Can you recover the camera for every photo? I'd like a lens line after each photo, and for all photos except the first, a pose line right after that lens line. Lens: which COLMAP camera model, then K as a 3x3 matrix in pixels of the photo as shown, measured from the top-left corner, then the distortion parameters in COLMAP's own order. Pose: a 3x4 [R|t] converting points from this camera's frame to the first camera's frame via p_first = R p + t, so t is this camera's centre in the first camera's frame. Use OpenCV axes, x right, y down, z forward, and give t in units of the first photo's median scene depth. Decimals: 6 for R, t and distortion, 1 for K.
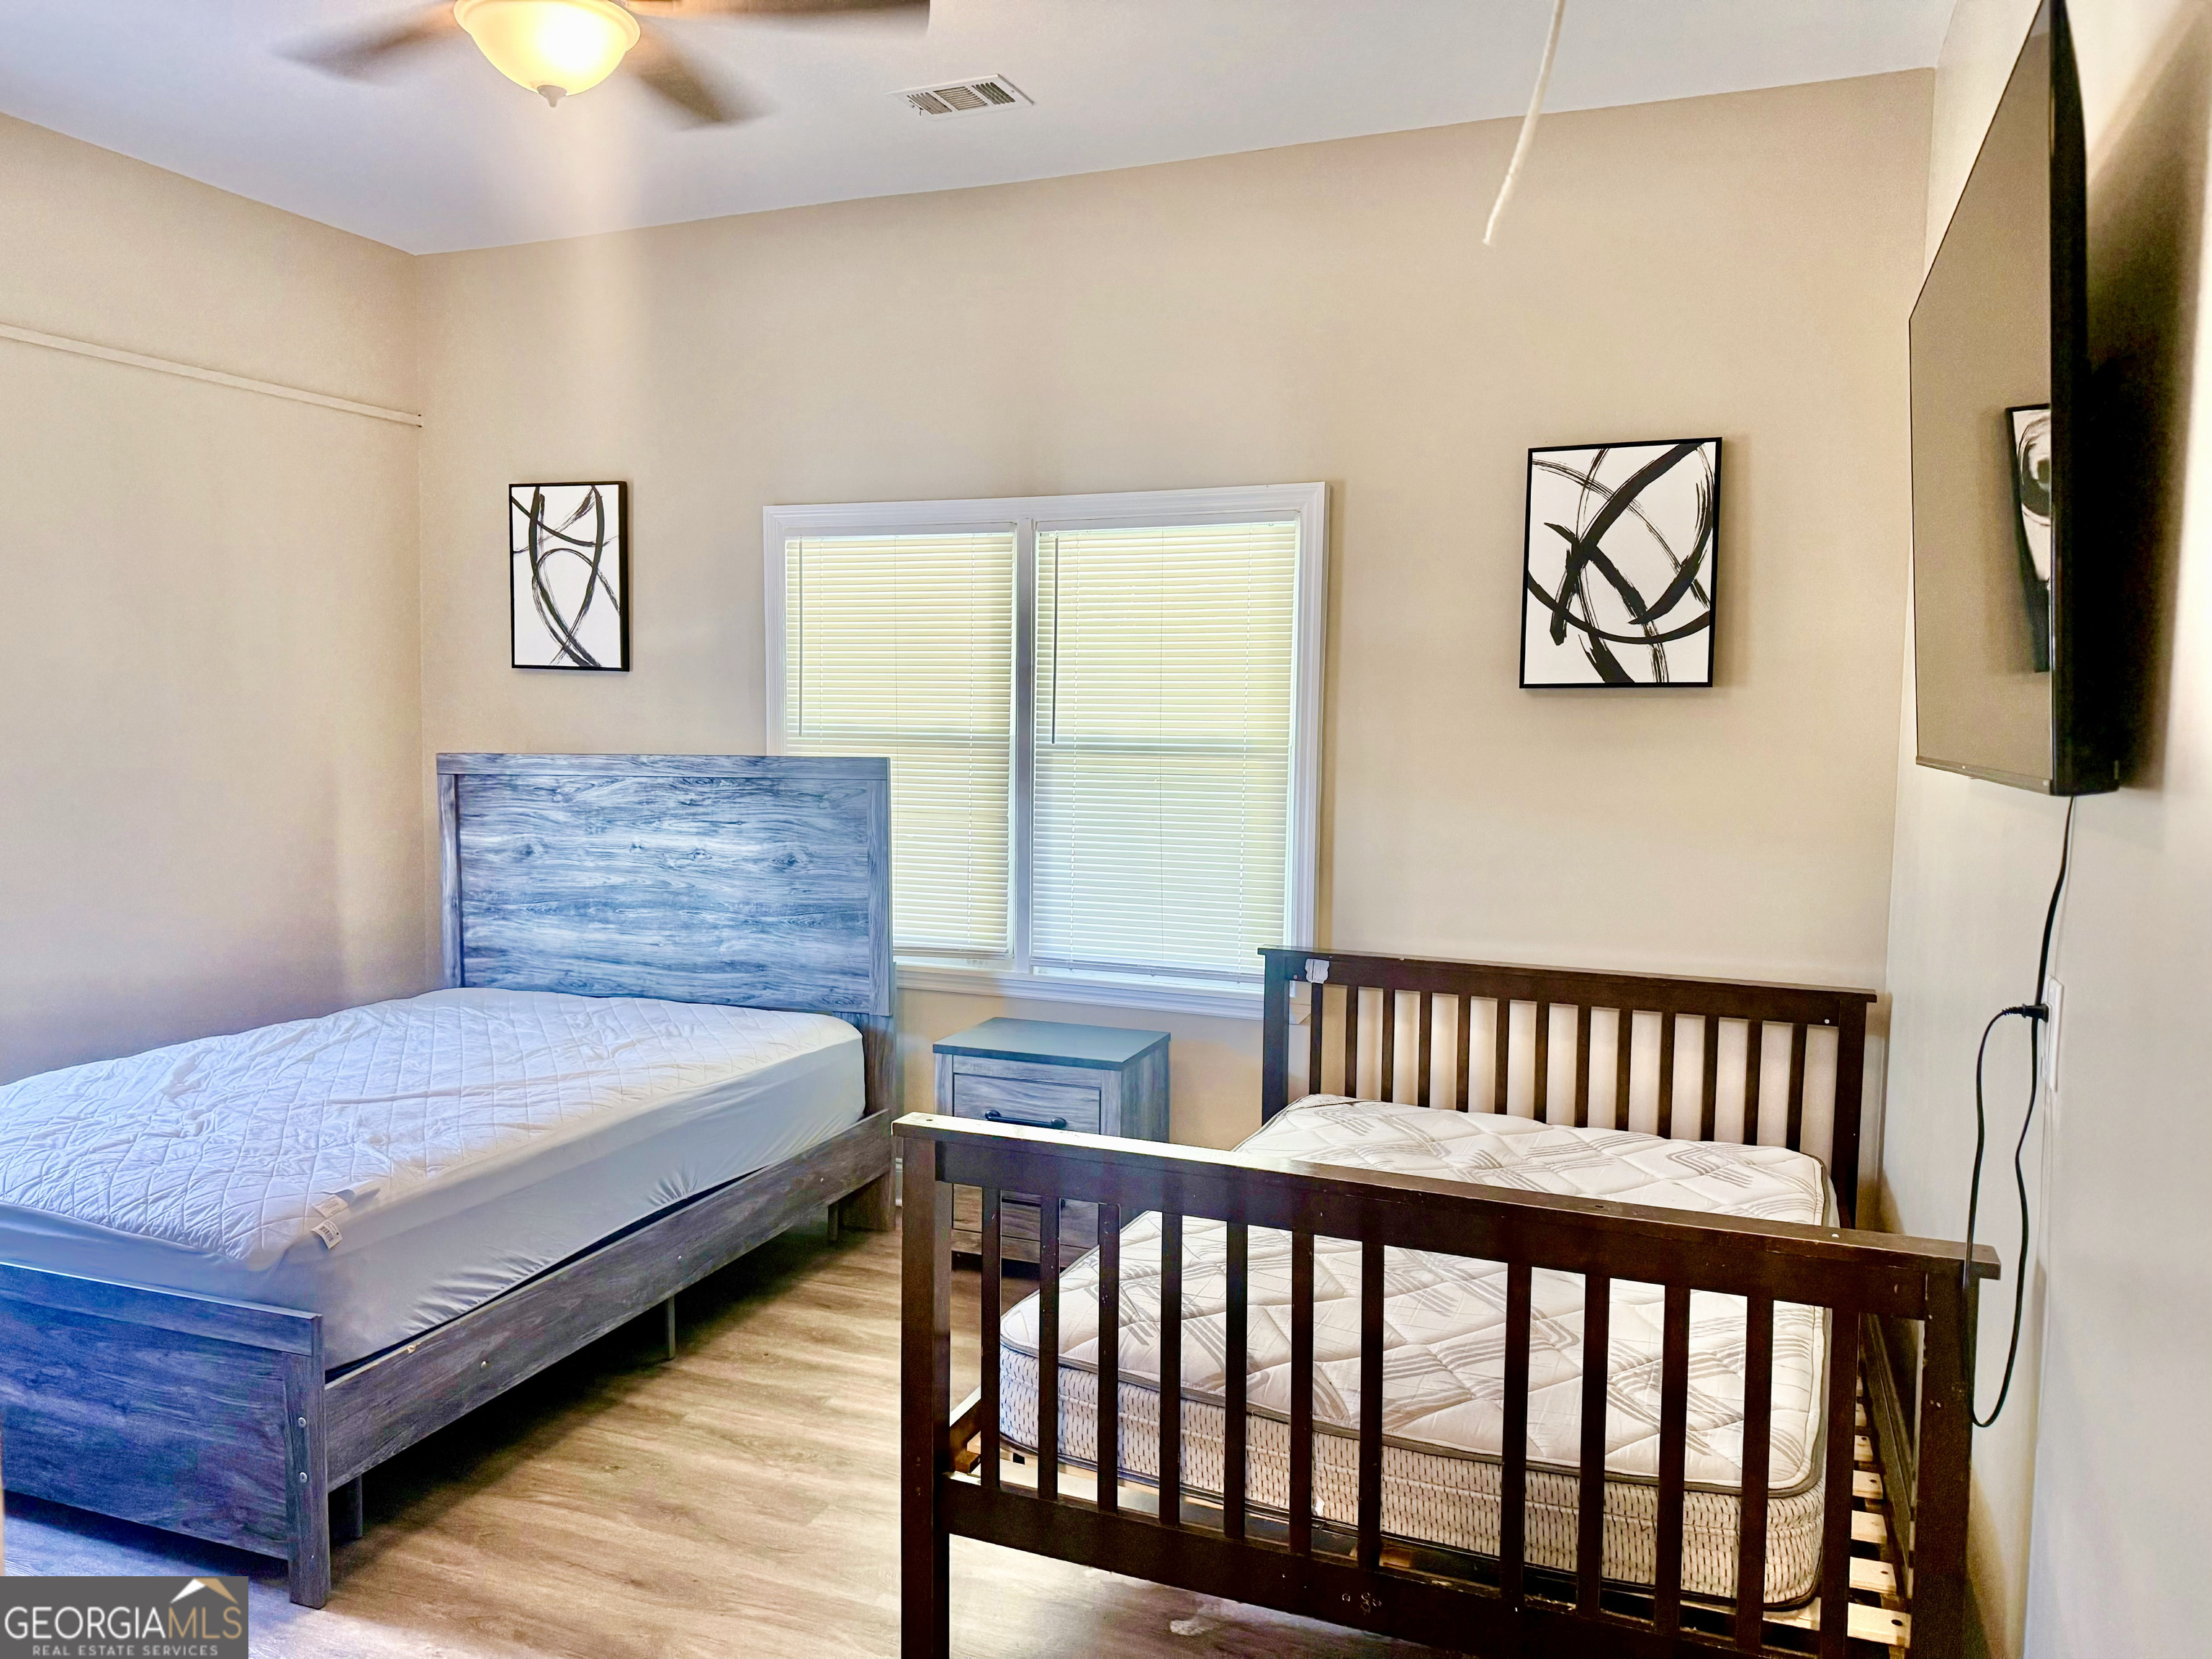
lens RADIAL K [[1444.0, 0, 1106.0], [0, 1444.0, 829.5], [0, 0, 1]] dist [0.062010, -0.074140]
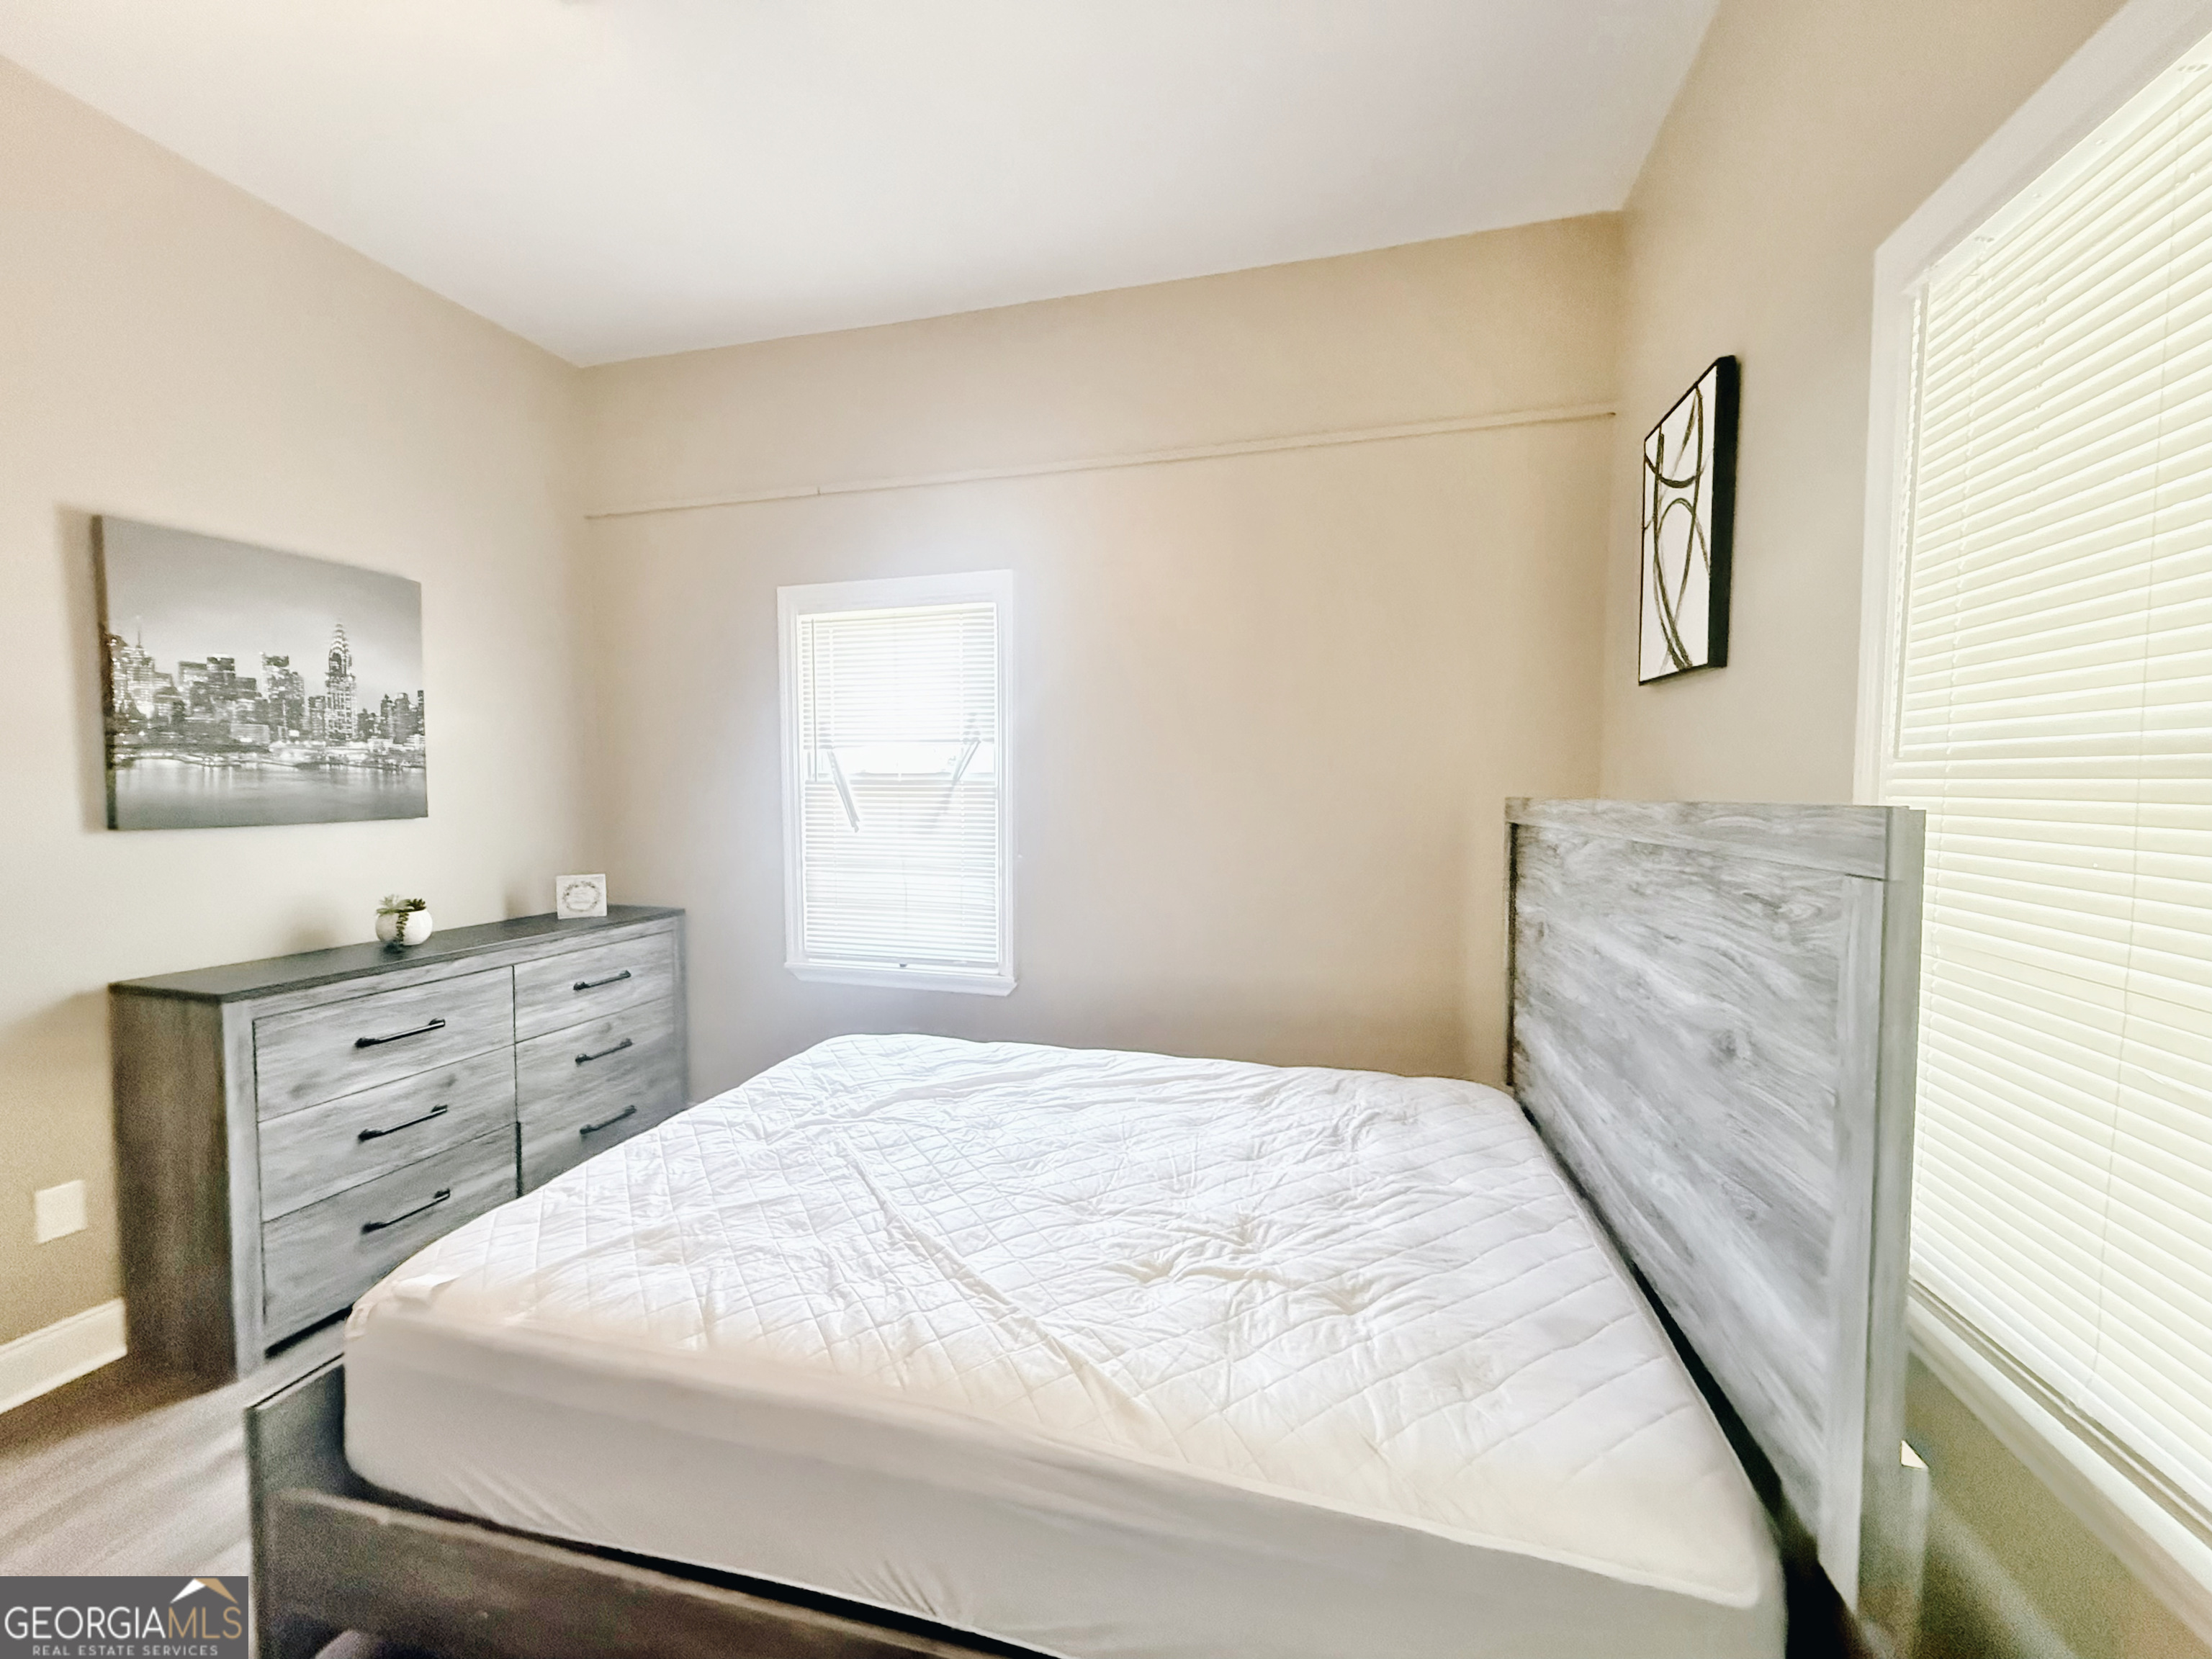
lens RADIAL K [[875.0, 0, 1106.0], [0, 875.0, 829.5], [0, 0, 1]] dist [-0.000190, -0.000028]
pose [[0.098685, 0.039345, -0.994341, 0.016125], [-0.065301, 0.997320, 0.032982, -0.035316], [0.992974, 0.061676, 0.100990, 0.709316]]
